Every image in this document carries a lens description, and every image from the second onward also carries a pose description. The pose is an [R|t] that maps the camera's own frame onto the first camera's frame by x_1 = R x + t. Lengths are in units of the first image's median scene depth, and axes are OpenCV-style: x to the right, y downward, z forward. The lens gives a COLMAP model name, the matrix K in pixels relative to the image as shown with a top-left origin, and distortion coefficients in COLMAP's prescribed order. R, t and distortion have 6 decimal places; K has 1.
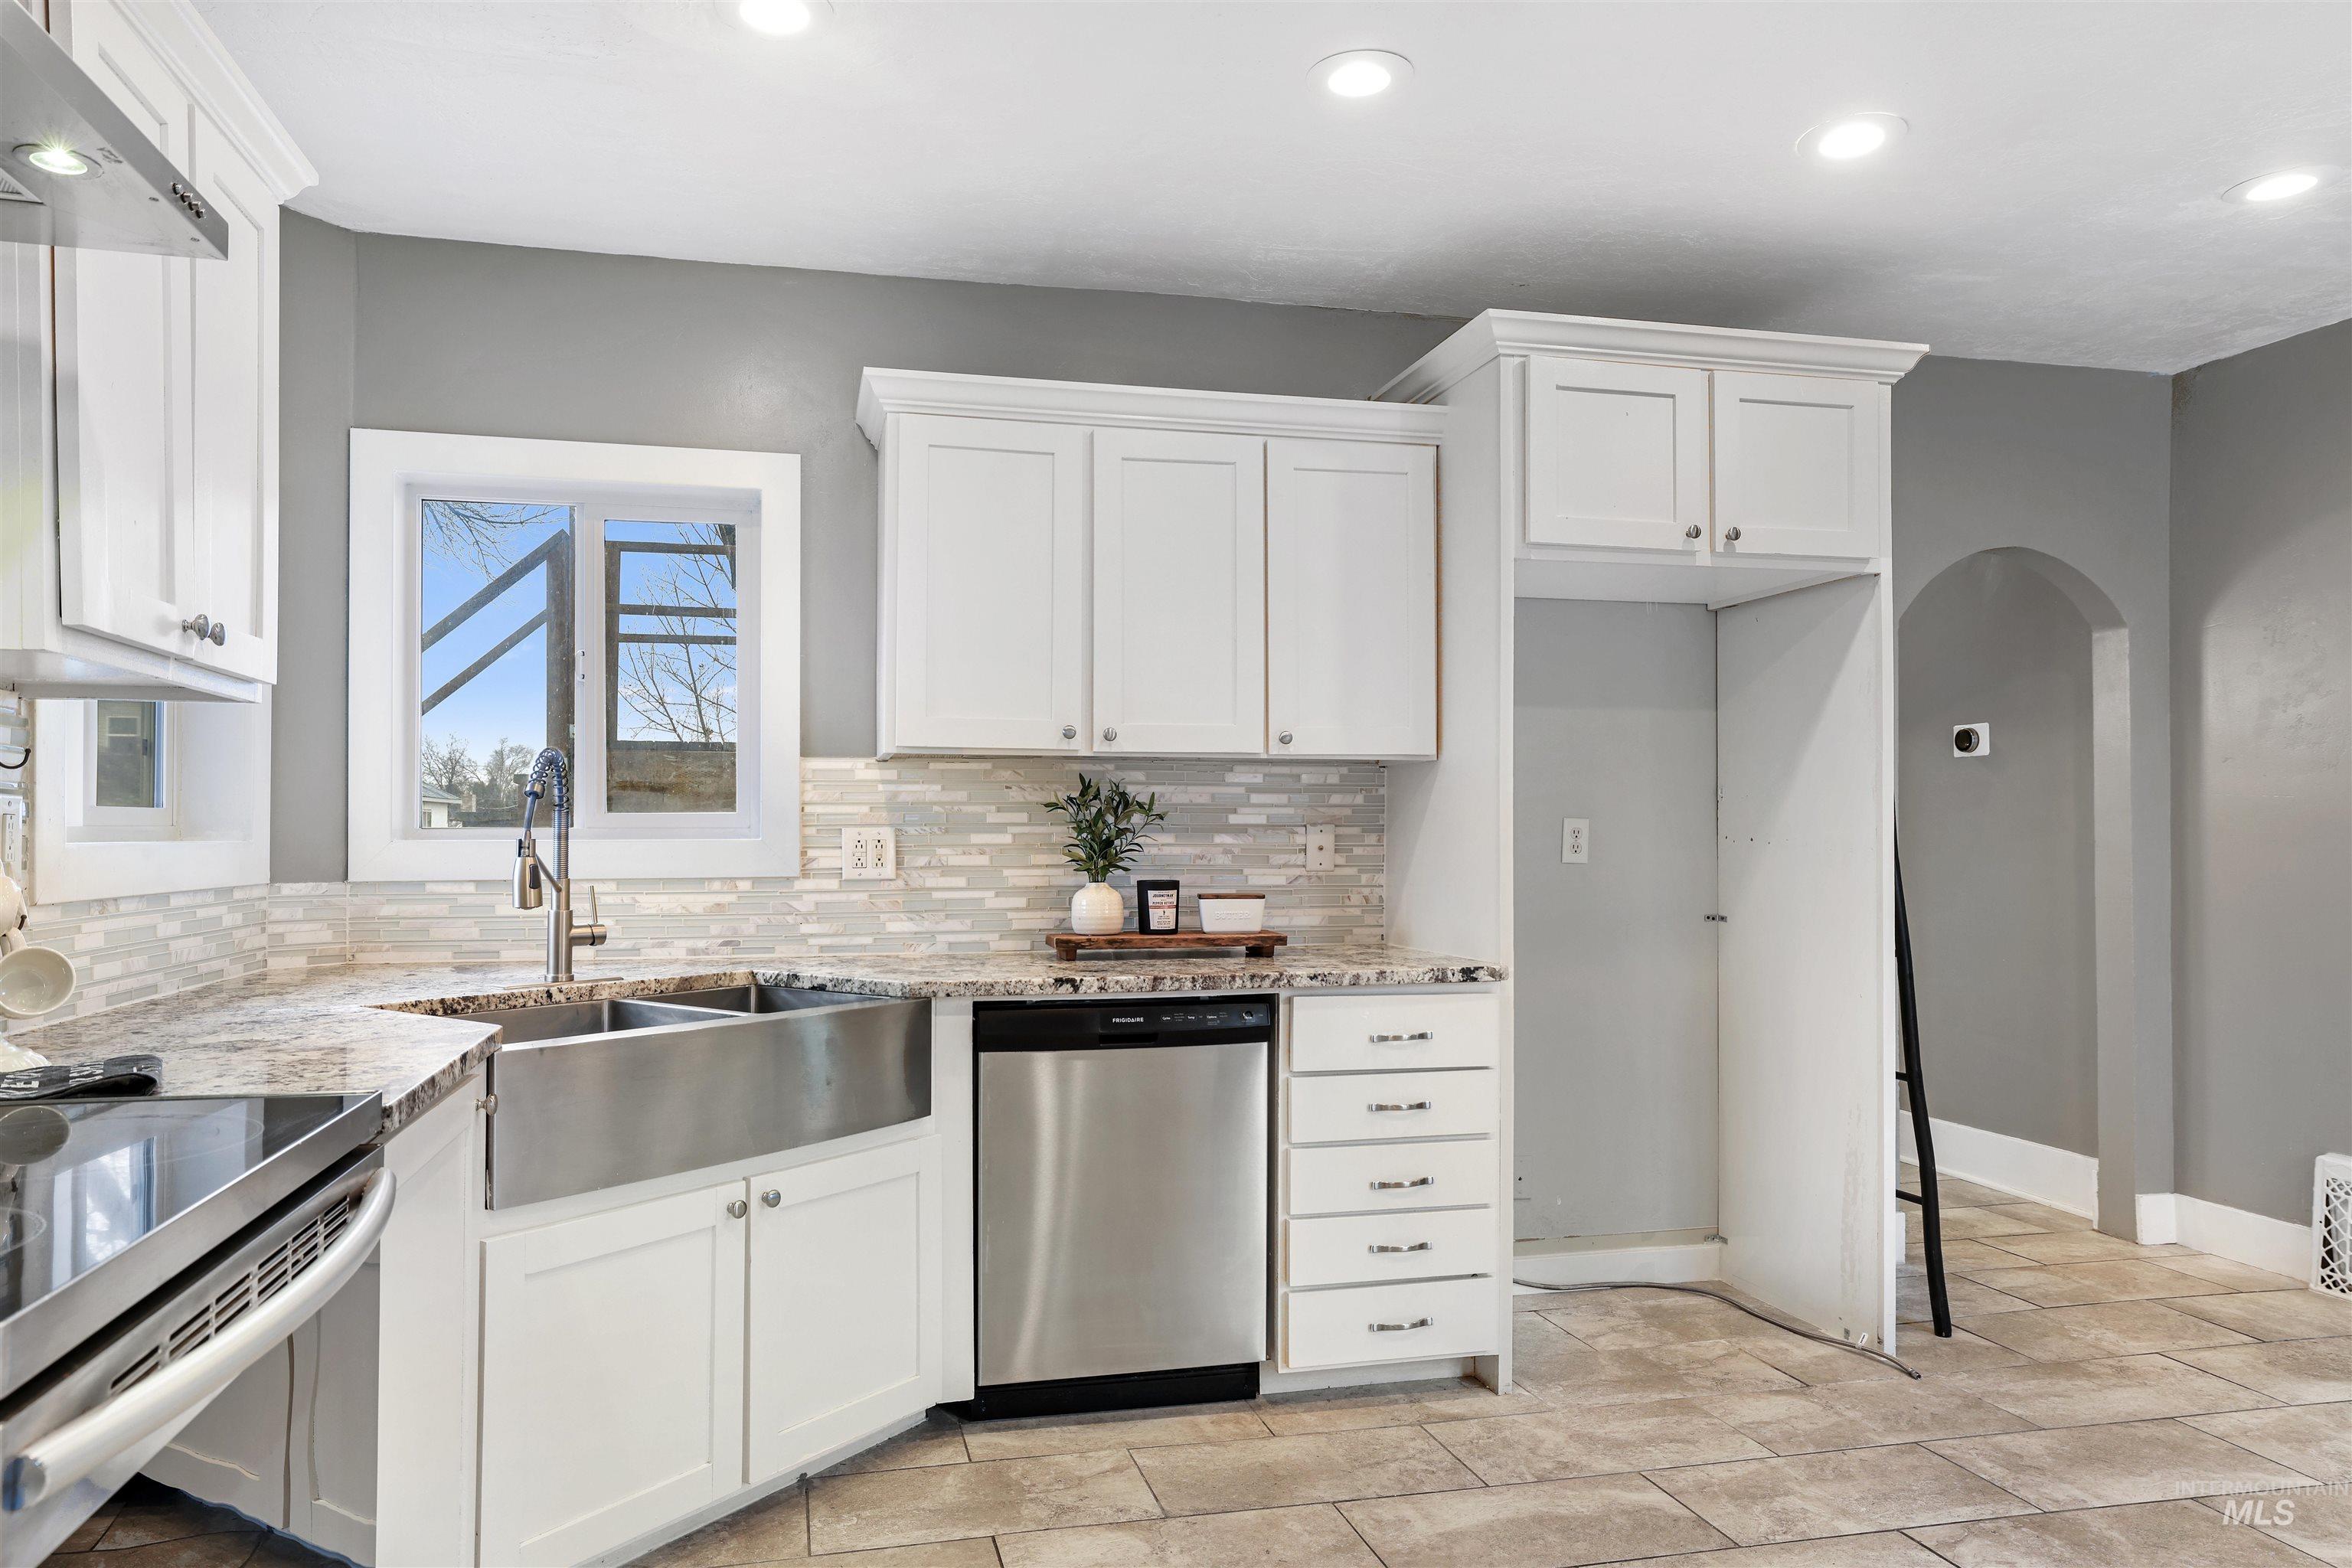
lens RADIAL K [[1525.6, 0, 1144.8], [0, 1525.6, 813.2], [0, 0, 1]] dist [-0.008284, 0.048860]
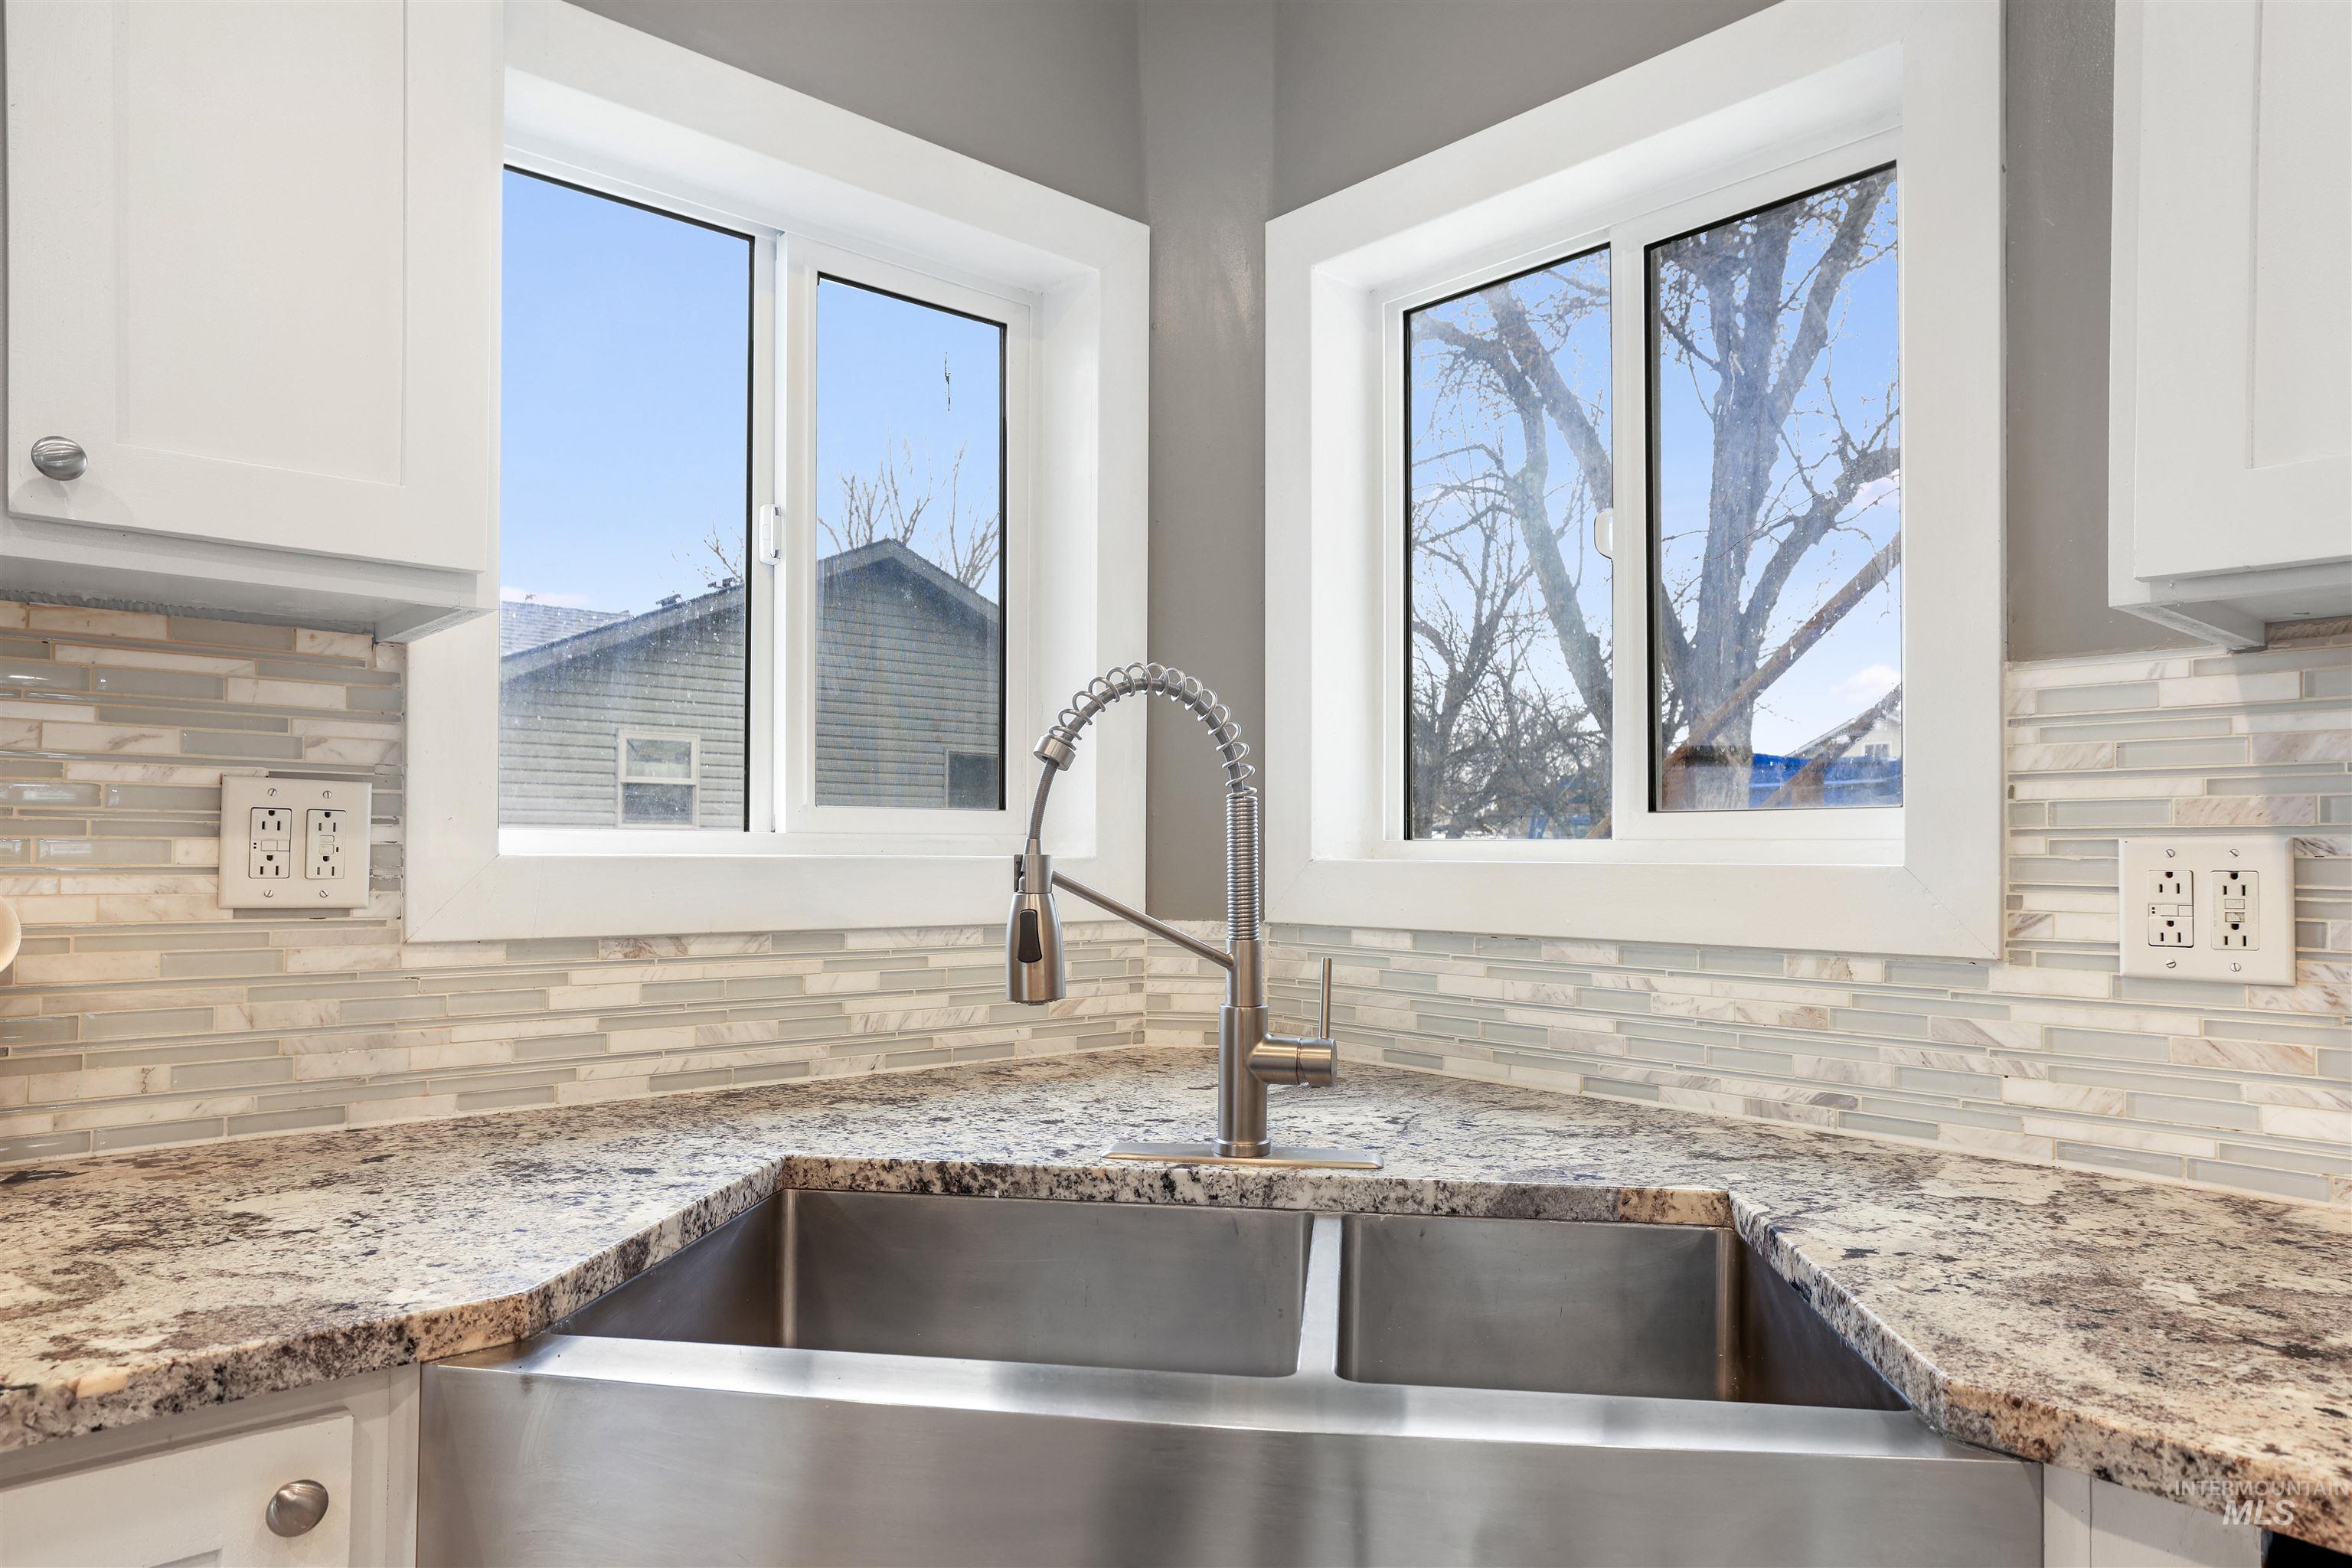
lens RADIAL K [[1525.6, 0, 1144.8], [0, 1525.6, 813.2], [0, 0, 1]] dist [-0.008284, 0.048860]
pose [[0.477020, -0.016768, -0.878732, 0.021402], [0.003488, 0.999846, -0.017186, 0.009369], [0.878885, 0.005133, 0.477005, 0.614878]]
